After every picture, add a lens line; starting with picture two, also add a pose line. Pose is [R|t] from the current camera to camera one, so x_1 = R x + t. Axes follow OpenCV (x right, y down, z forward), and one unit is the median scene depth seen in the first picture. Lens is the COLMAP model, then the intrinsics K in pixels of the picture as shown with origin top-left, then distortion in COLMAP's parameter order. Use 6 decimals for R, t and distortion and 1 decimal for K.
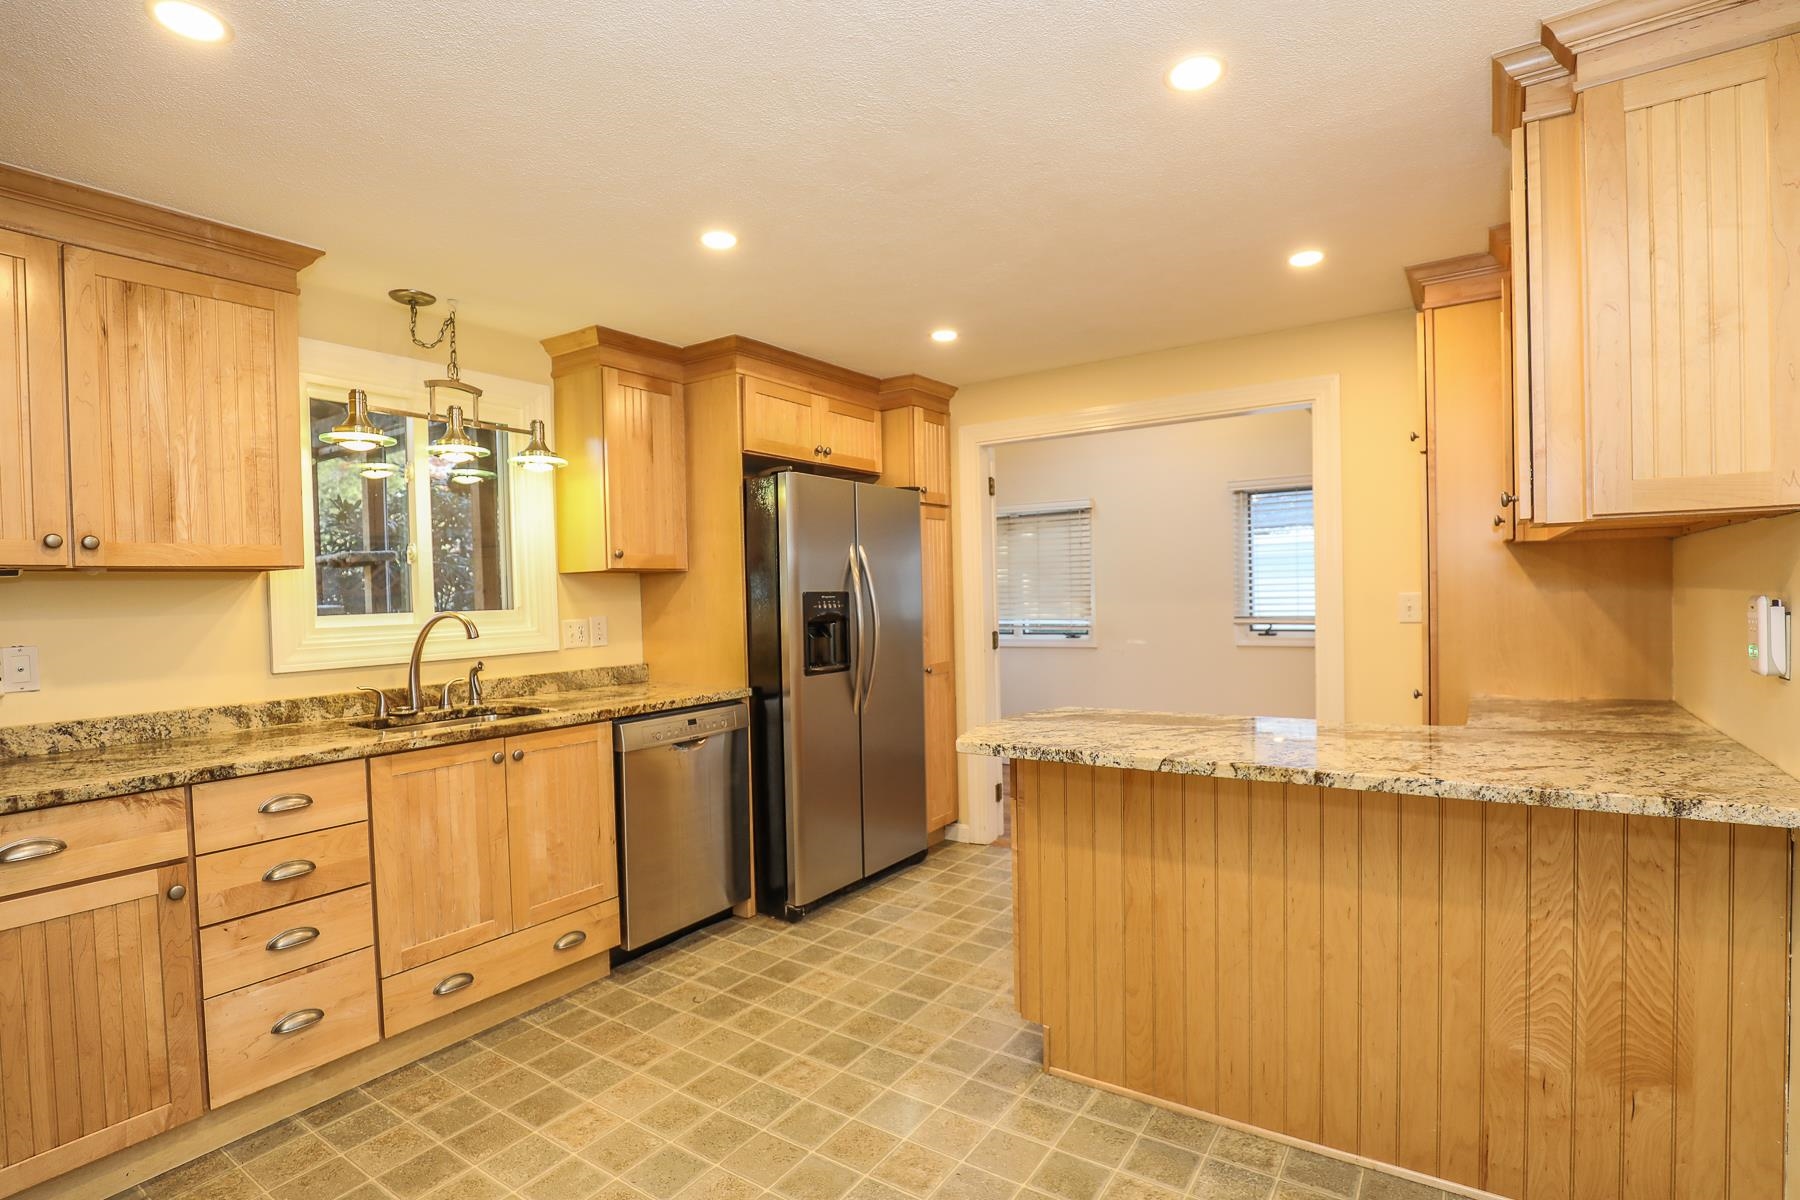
lens RADIAL K [[843.1, 0, 904.2], [0, 843.1, 609.8], [0, 0, 1]] dist [-0.030463, 0.003440]
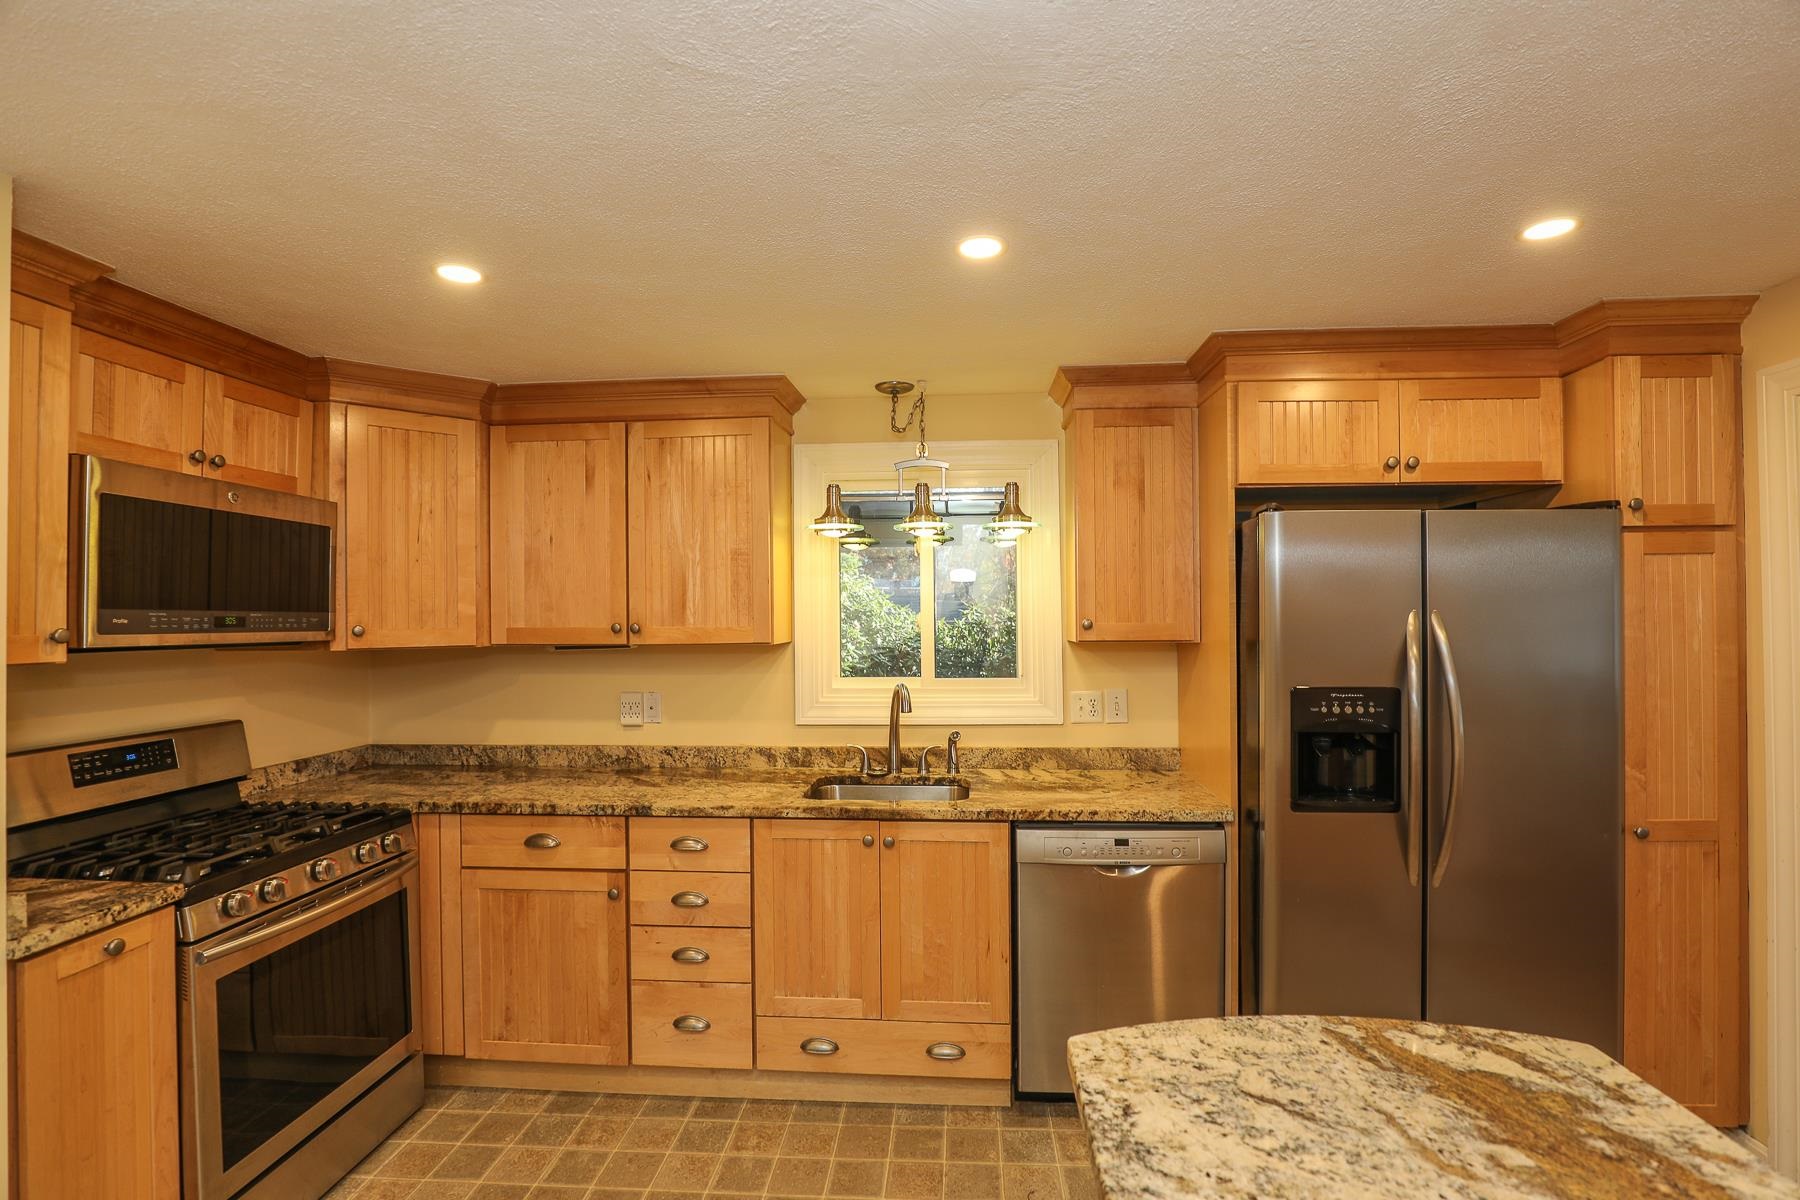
lens RADIAL K [[843.1, 0, 892.1], [0, 843.1, 610.1], [0, 0, 1]] dist [-0.030463, 0.003440]
pose [[0.512788, 0.014516, -0.858392, 0.363116], [-0.025414, 0.999676, 0.001723, -0.094396], [0.858139, 0.020931, 0.512991, 0.469712]]
